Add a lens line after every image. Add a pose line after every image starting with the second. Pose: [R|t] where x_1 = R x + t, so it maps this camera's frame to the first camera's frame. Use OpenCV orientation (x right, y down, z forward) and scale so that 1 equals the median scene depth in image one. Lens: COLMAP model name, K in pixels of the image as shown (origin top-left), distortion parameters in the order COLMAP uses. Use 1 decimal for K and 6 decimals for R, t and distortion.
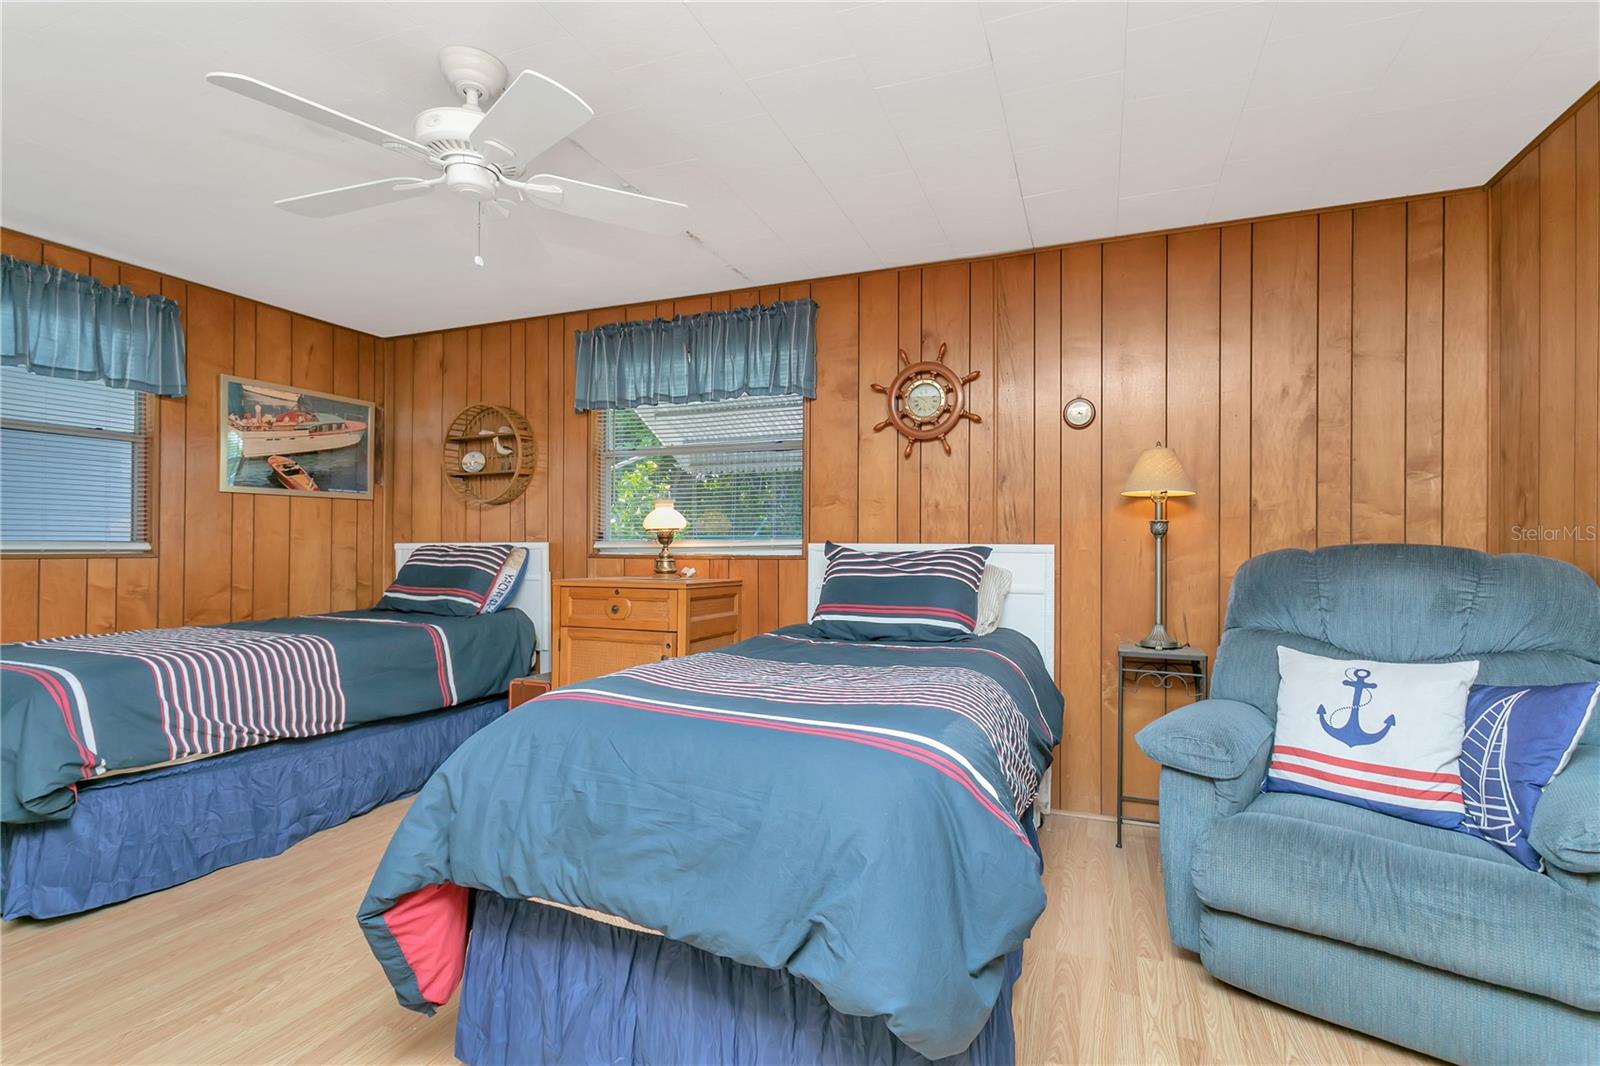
lens RADIAL K [[760.3, 0, 802.2], [0, 760.3, 528.1], [0, 0, 1]] dist [-0.002437, 0.003759]
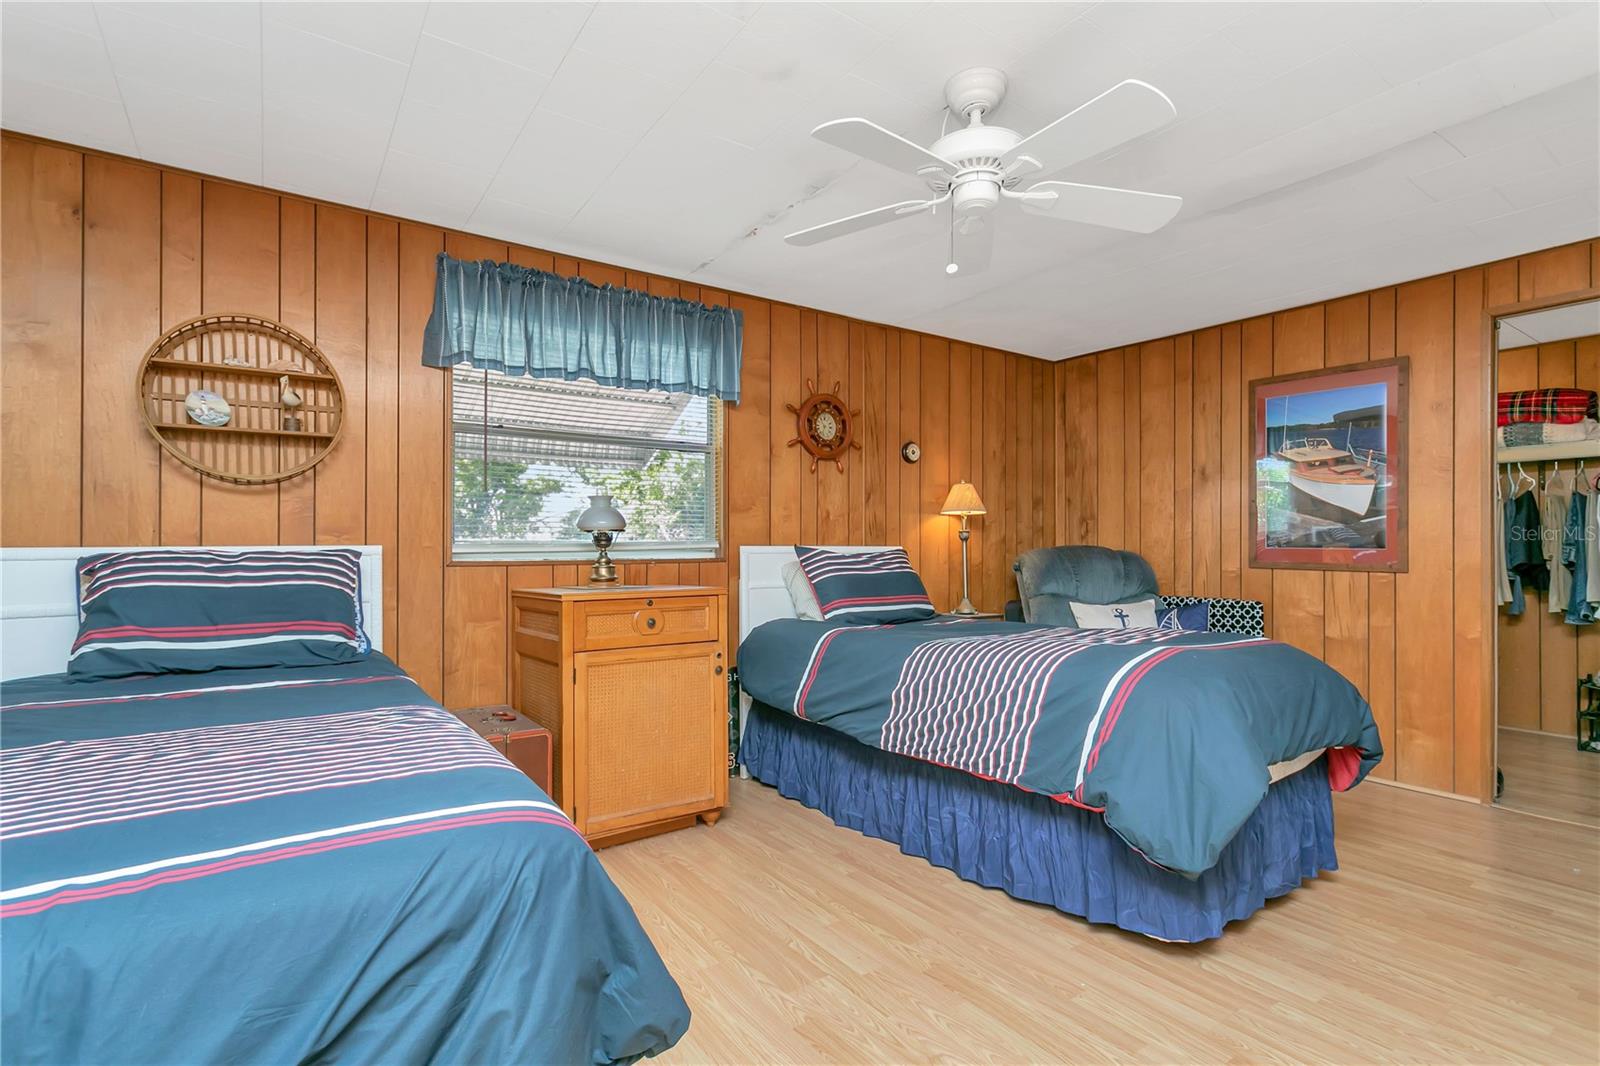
lens RADIAL K [[760.3, 0, 798.8], [0, 760.3, 544.8], [0, 0, 1]] dist [-0.002437, 0.003759]
pose [[0.557130, -0.005181, 0.830409, -0.821796], [-0.019016, 0.999639, 0.018995, -0.003011], [-0.830207, -0.026373, 0.556830, 0.349141]]
